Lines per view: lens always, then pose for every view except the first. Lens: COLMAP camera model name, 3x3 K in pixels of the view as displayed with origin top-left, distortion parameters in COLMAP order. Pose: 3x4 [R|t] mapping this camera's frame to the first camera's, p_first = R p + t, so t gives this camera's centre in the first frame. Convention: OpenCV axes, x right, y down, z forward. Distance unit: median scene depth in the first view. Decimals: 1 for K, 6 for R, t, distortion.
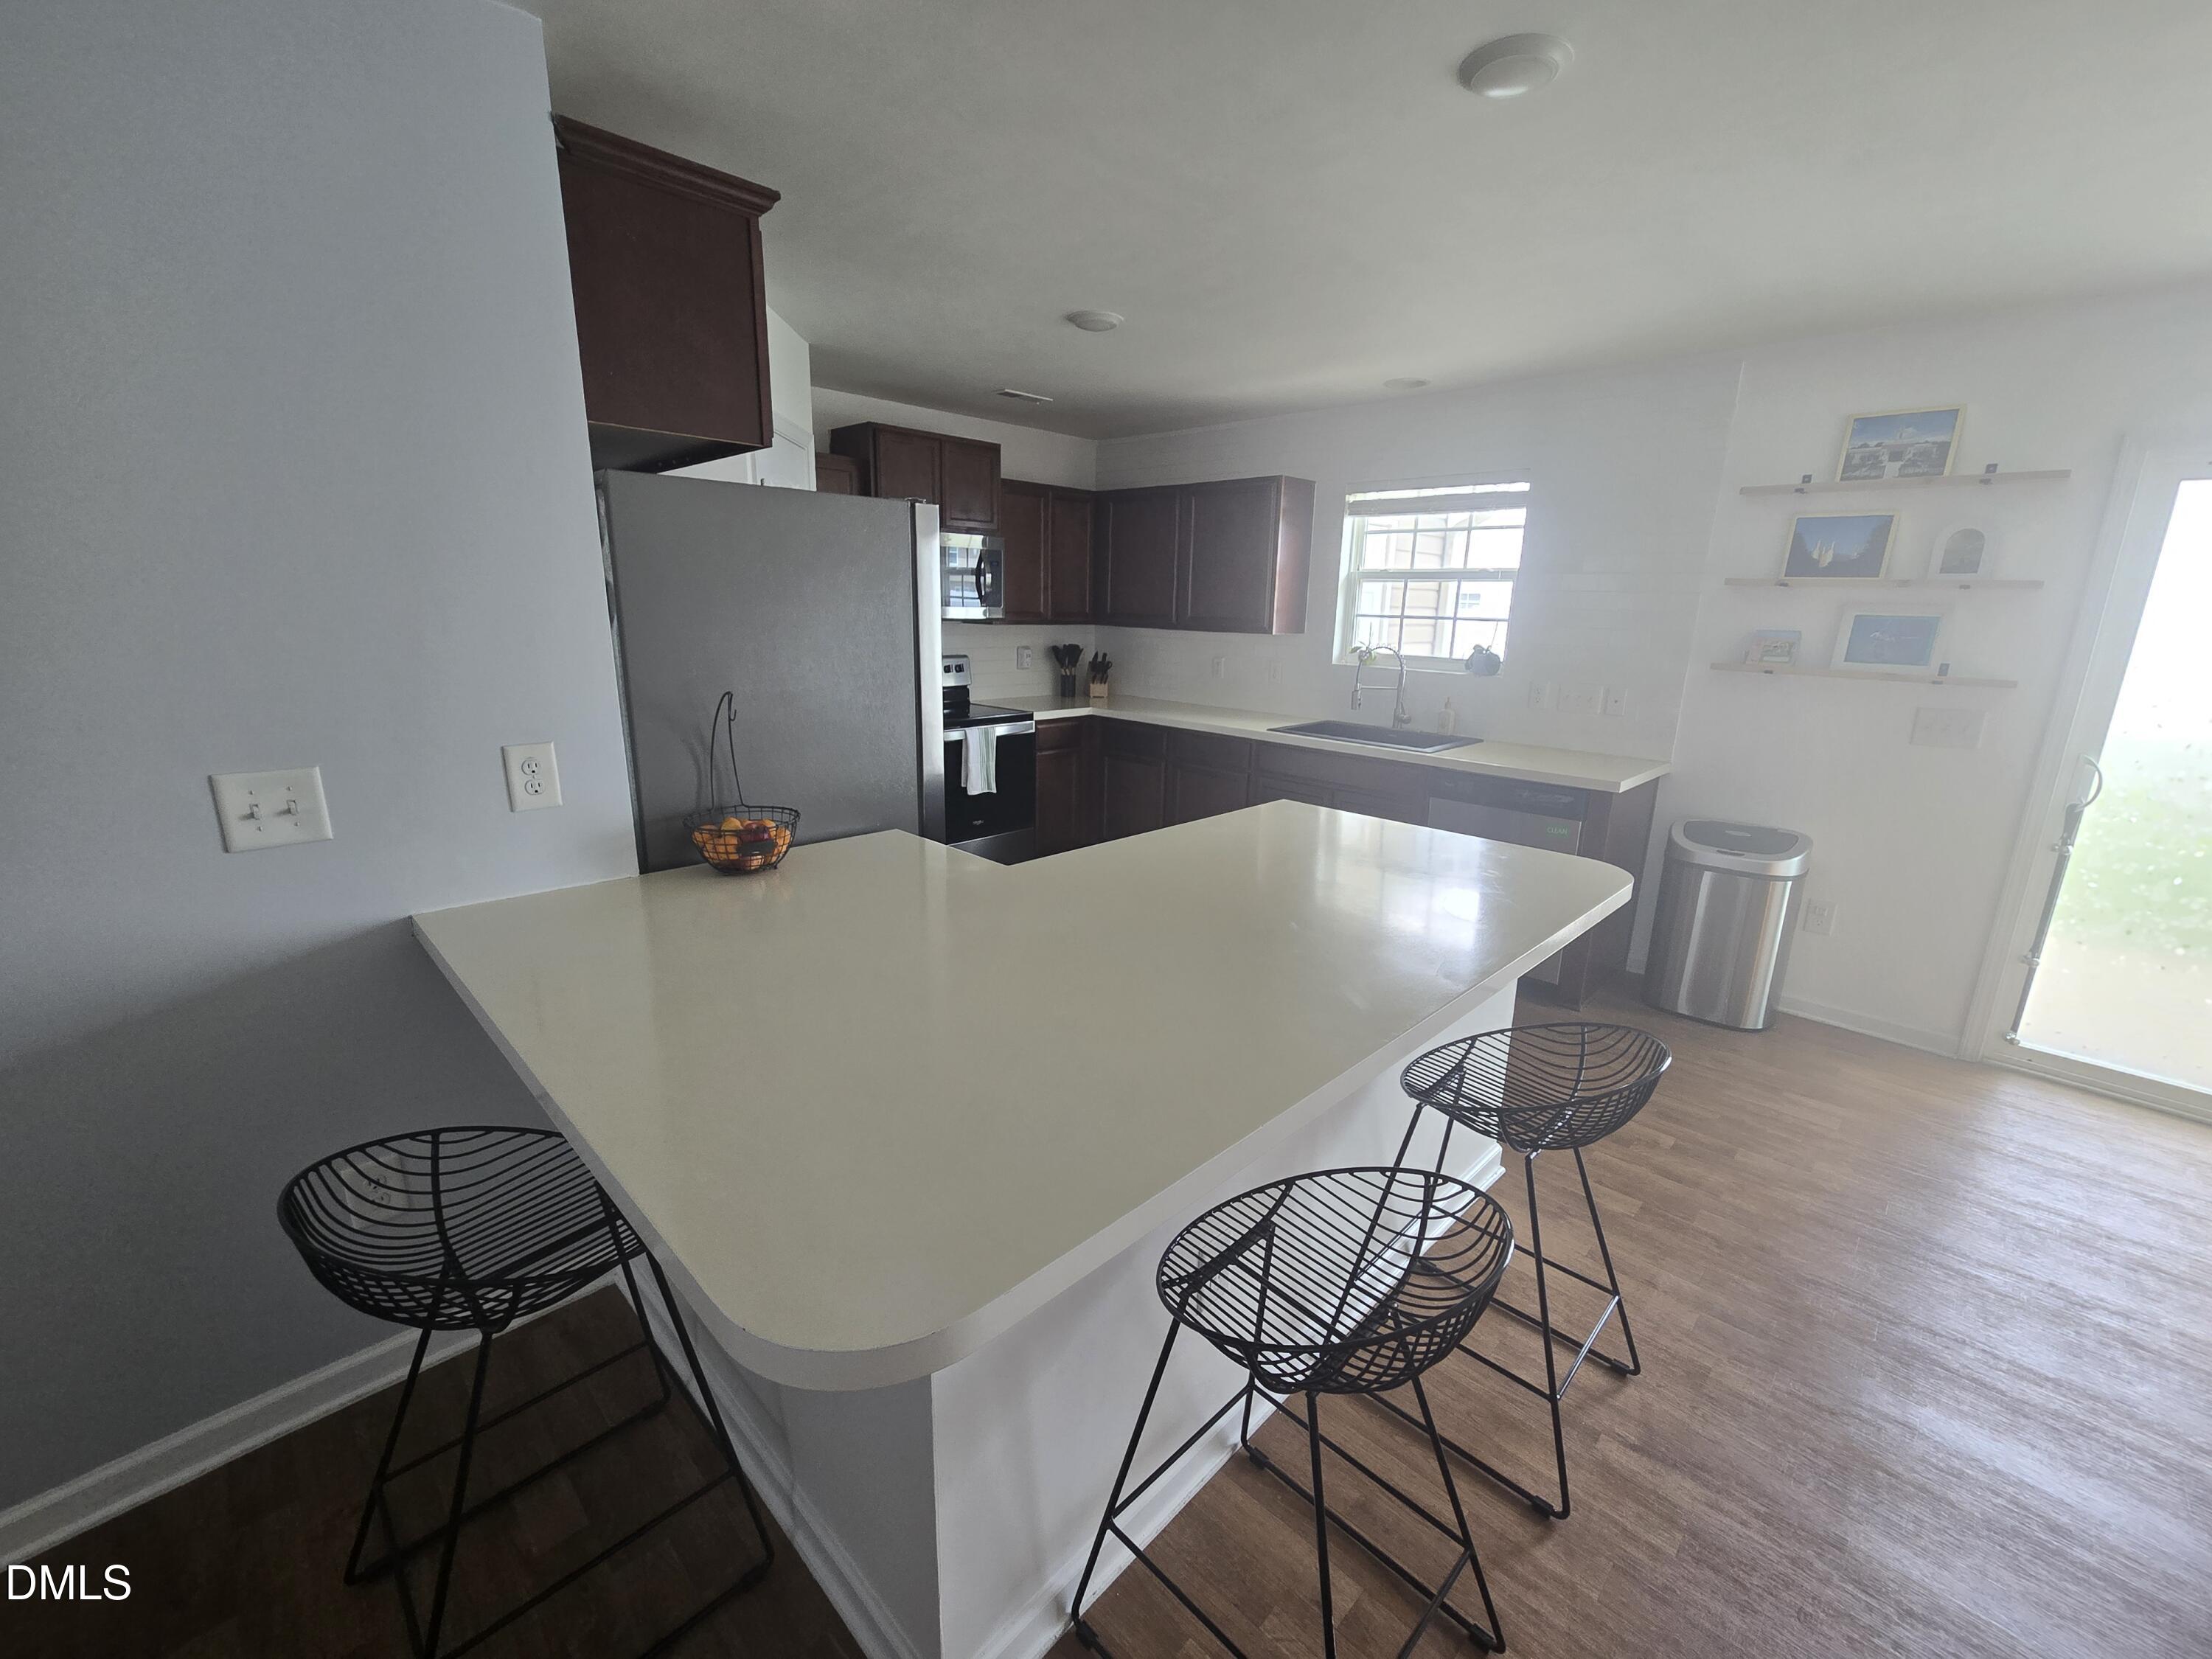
lens RADIAL K [[913.3, 0, 1105.2], [0, 913.3, 836.5], [0, 0, 1]] dist [-0.002048, 0.000287]
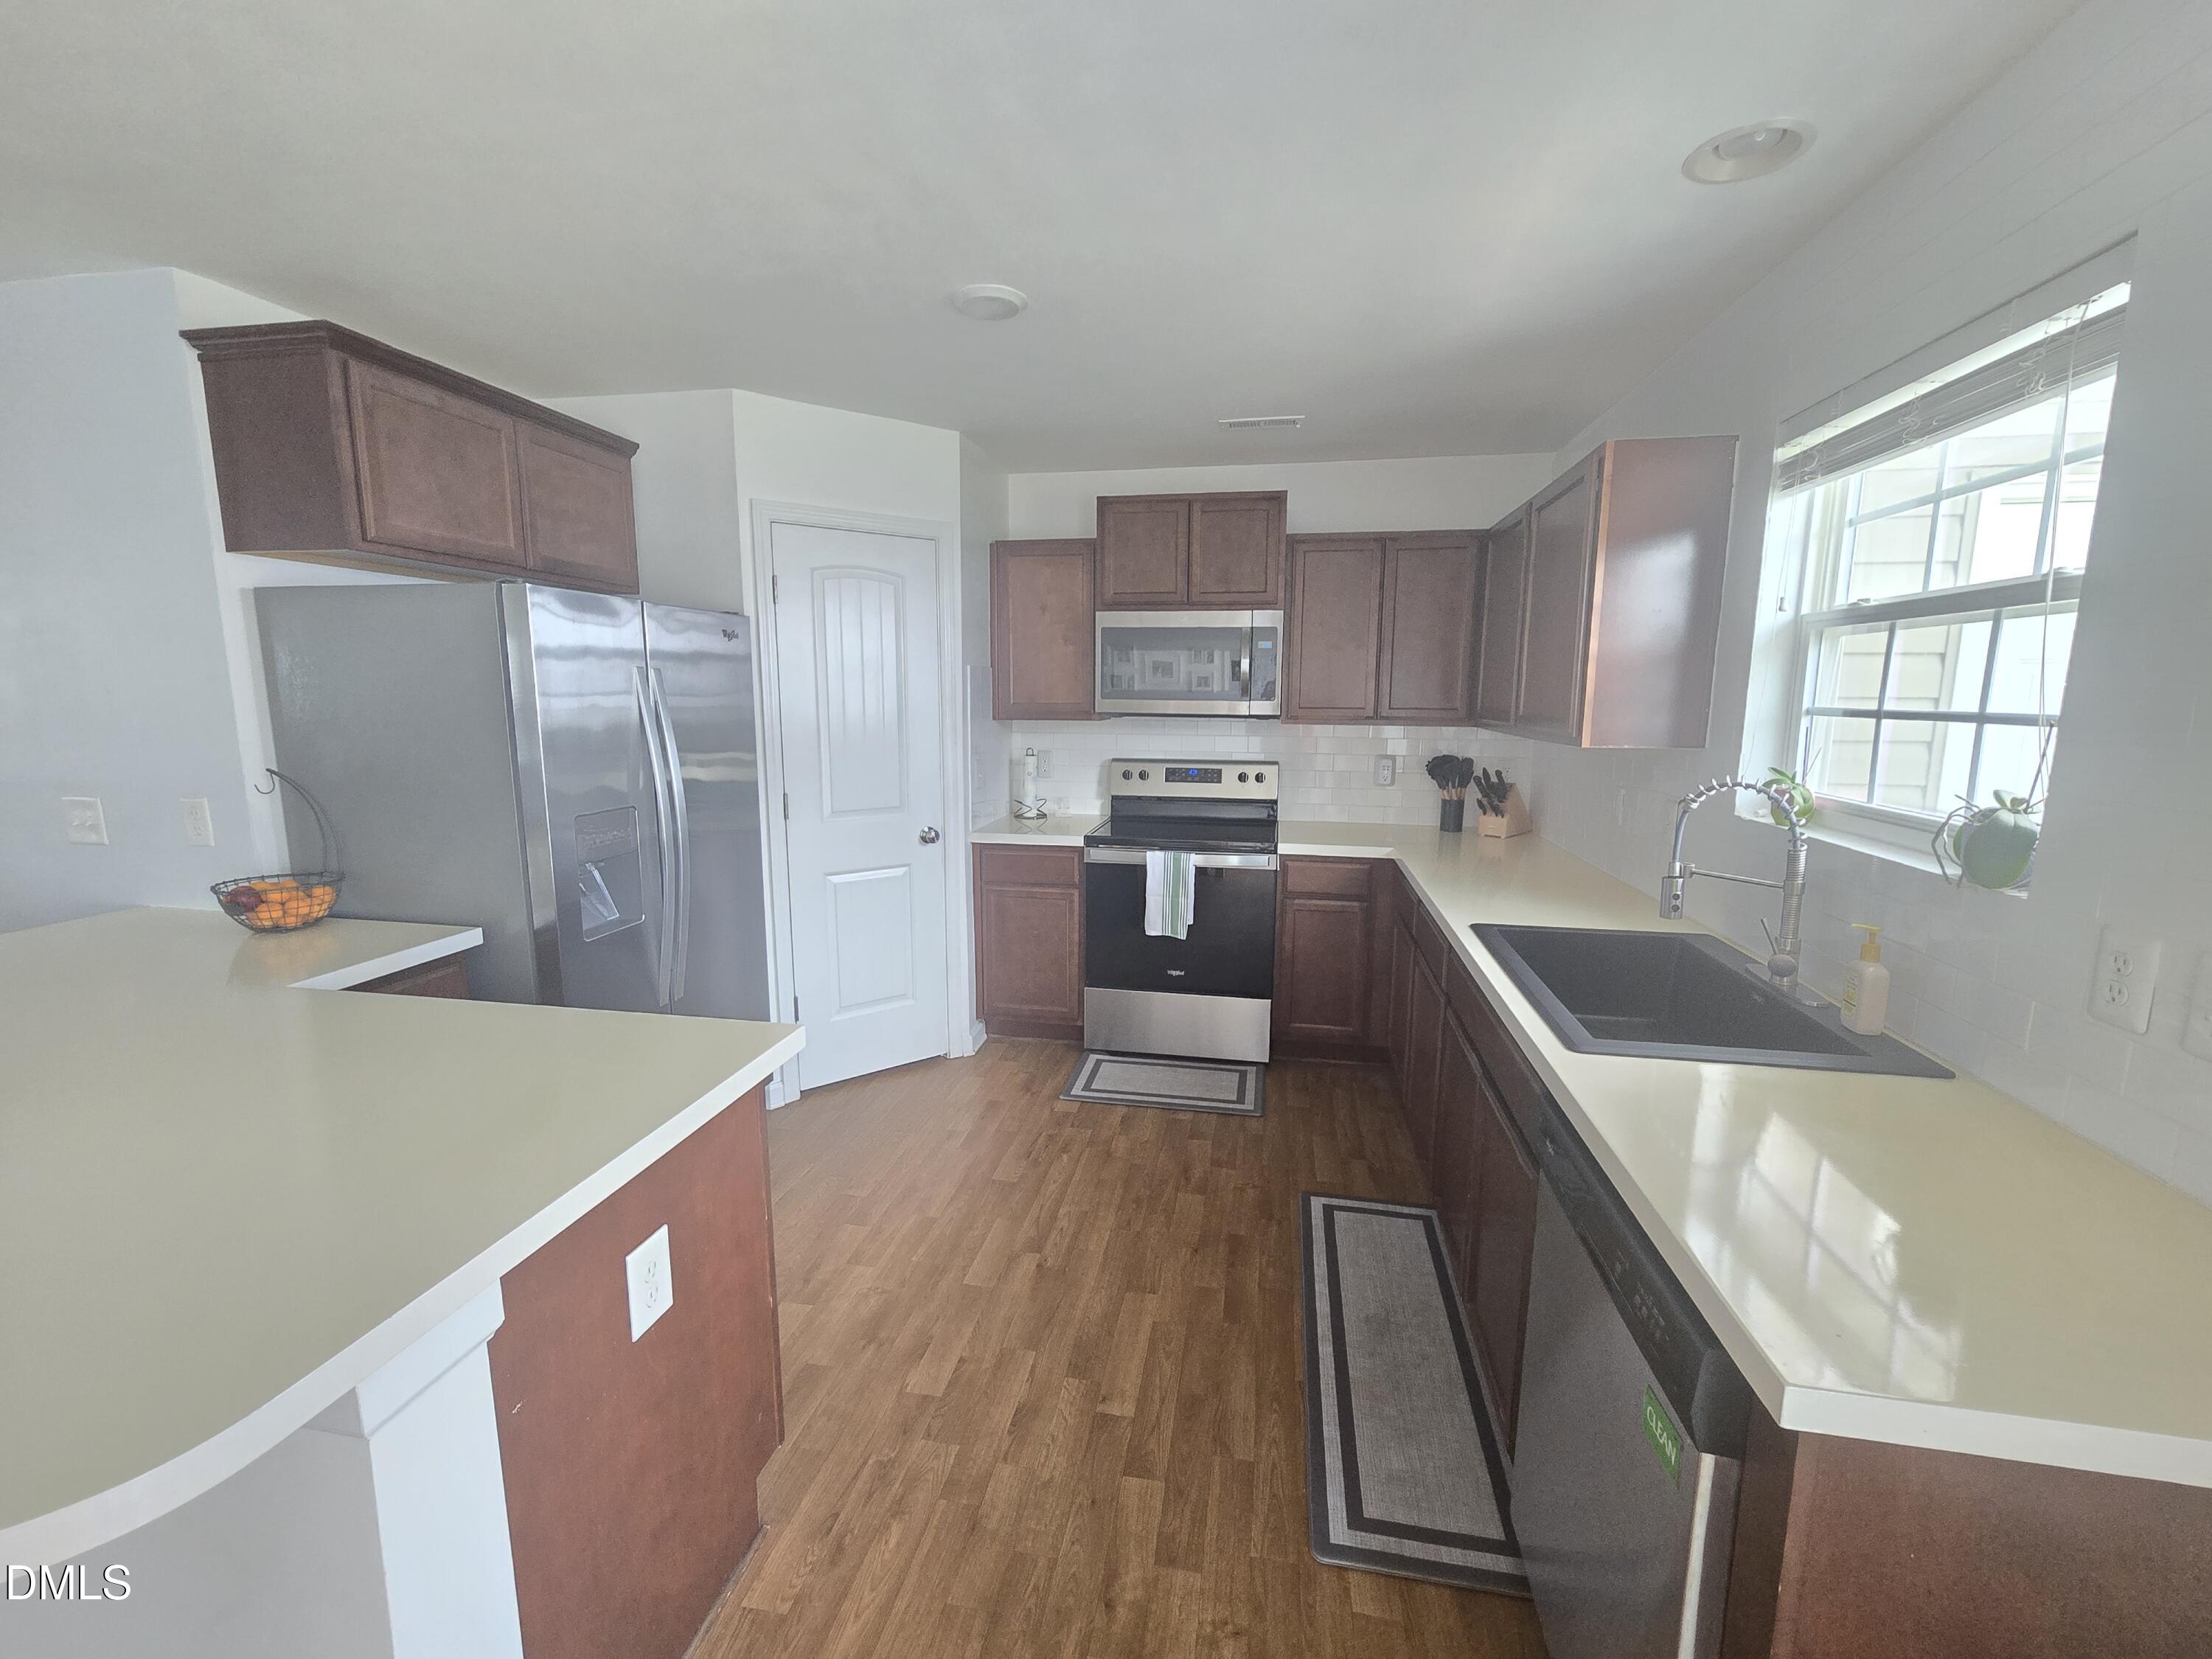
lens RADIAL K [[913.3, 0, 1100.4], [0, 913.3, 836.5], [0, 0, 1]] dist [-0.002048, 0.000287]
pose [[0.566278, 0.111252, -0.816672, 0.618184], [-0.200599, 0.979657, -0.005640, -0.155054], [0.799431, 0.167017, 0.577075, 0.669227]]
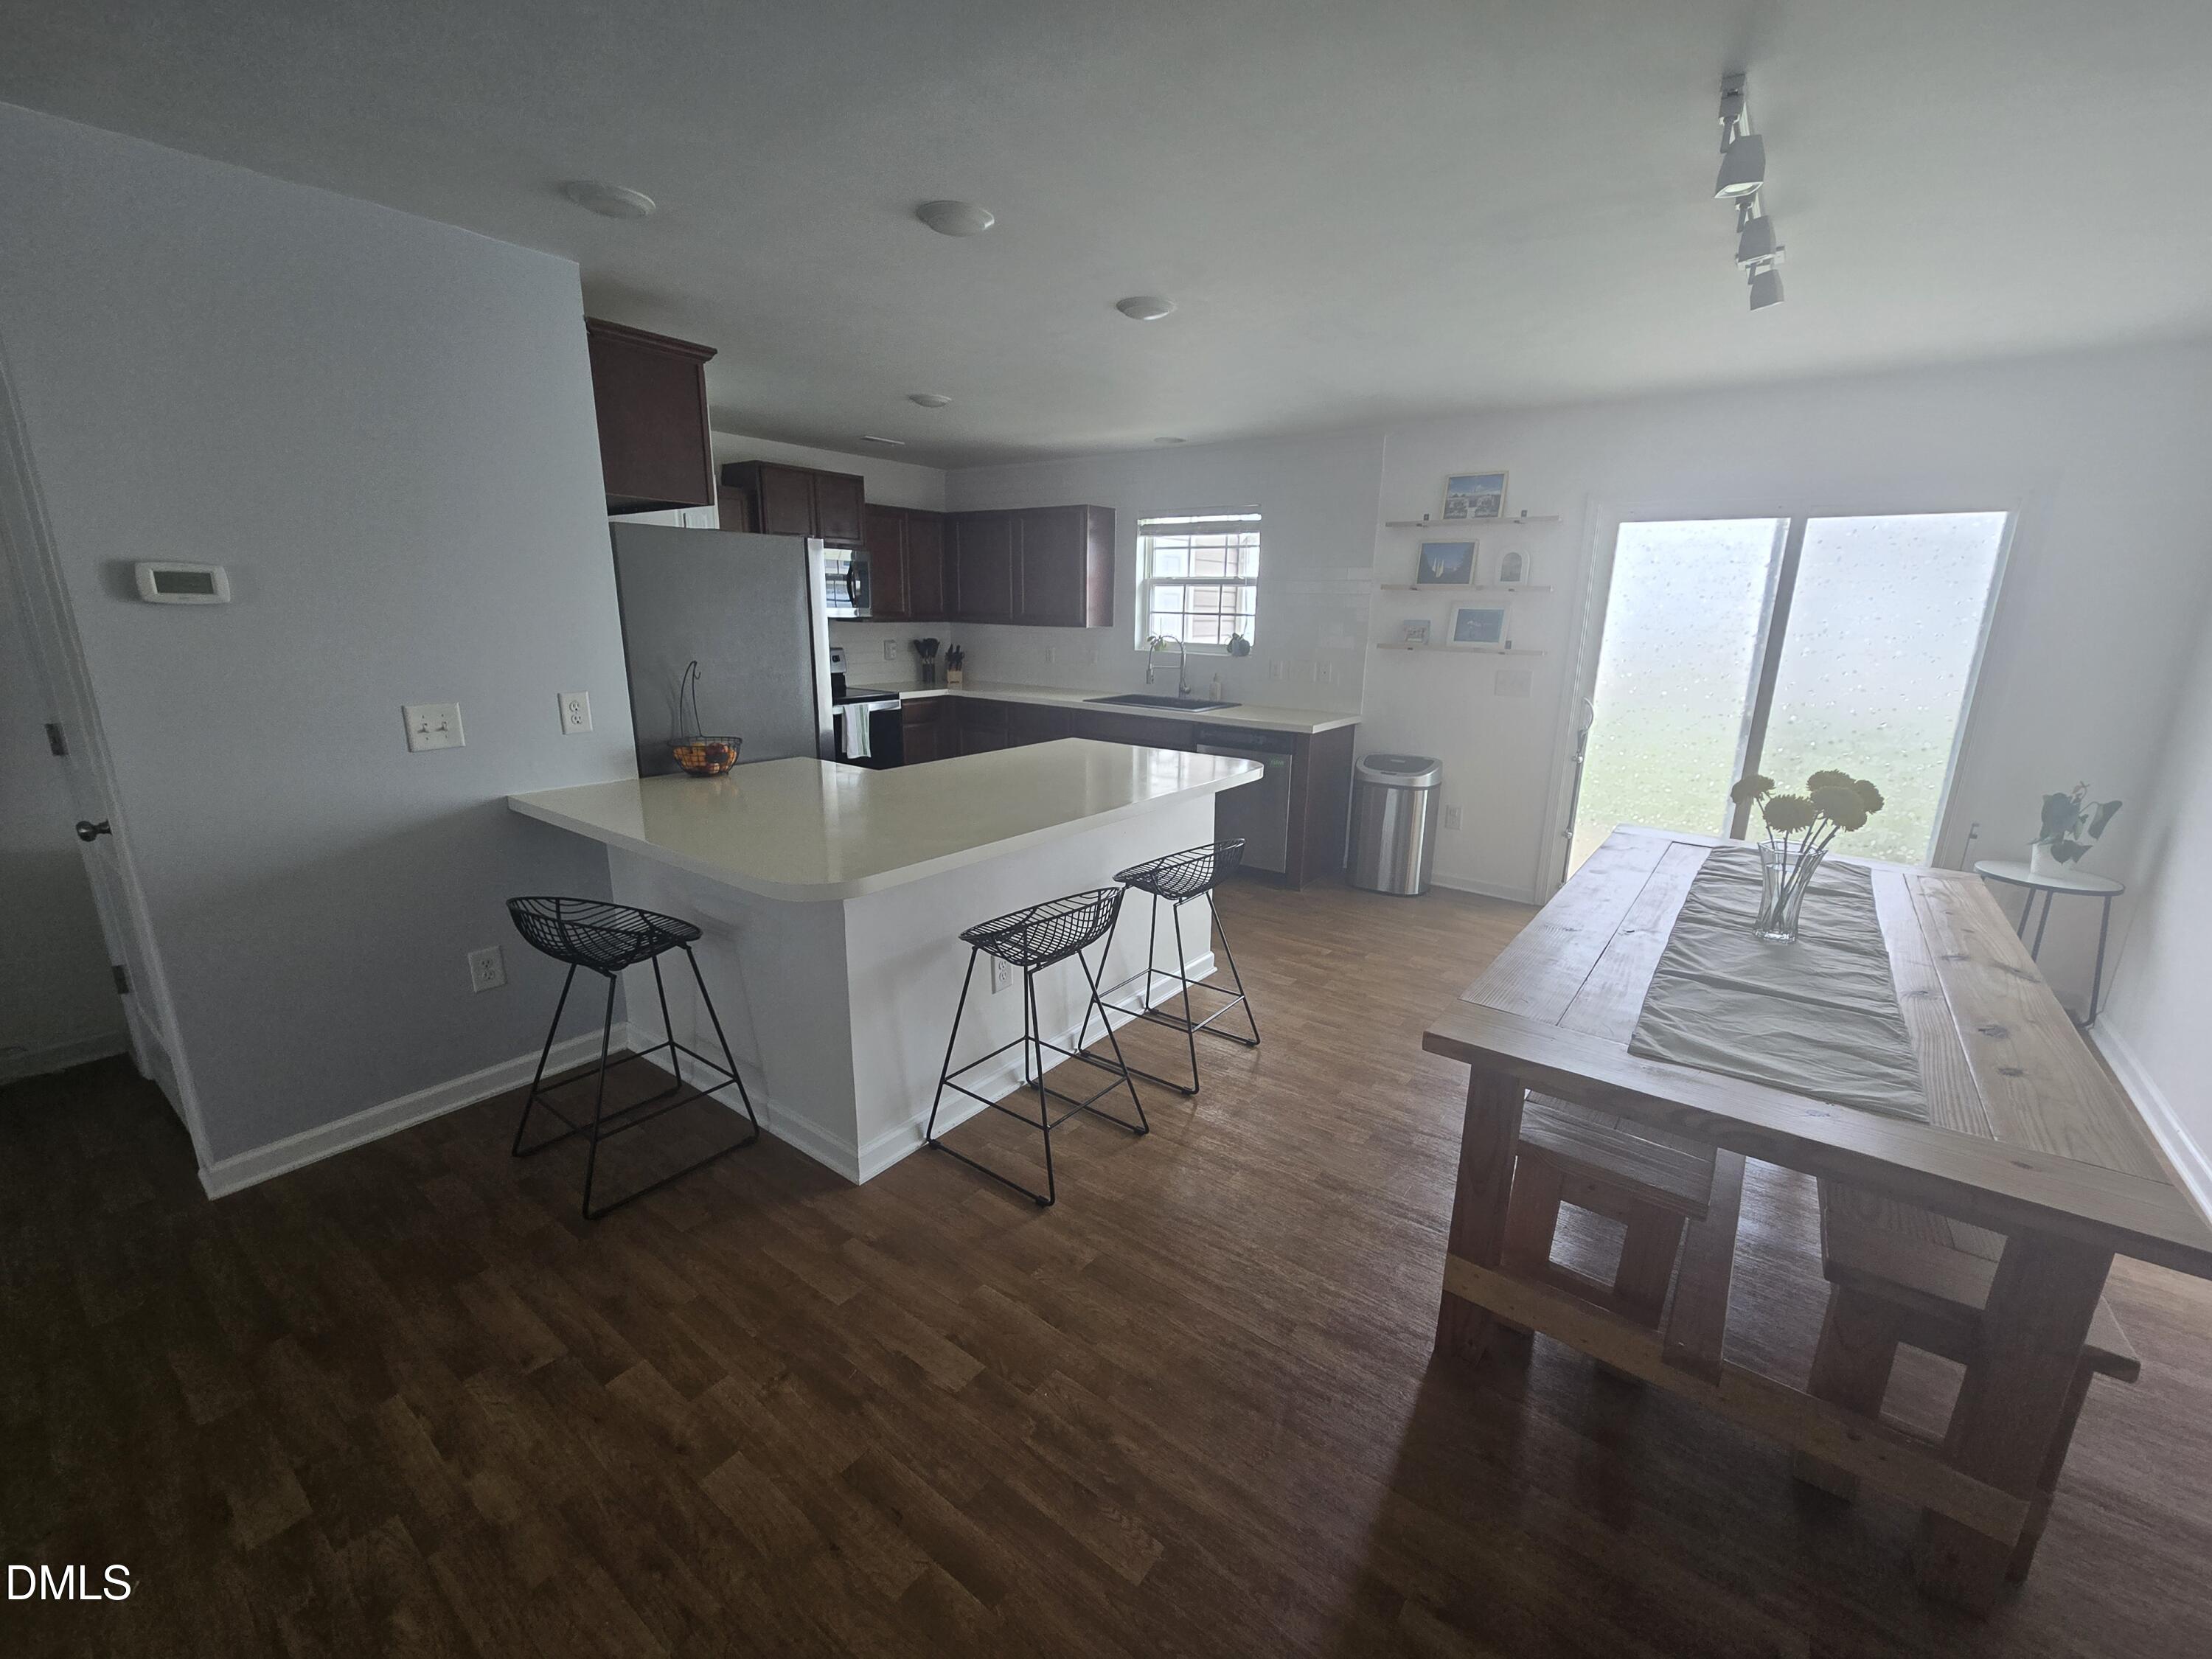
lens RADIAL K [[913.3, 0, 1107.7], [0, 913.3, 837.1], [0, 0, 1]] dist [-0.002048, 0.000287]
pose [[0.990640, -0.038706, 0.130899, 0.044942], [0.038748, 0.999247, 0.002230, 0.096681], [-0.130887, 0.002863, 0.991393, -0.374476]]
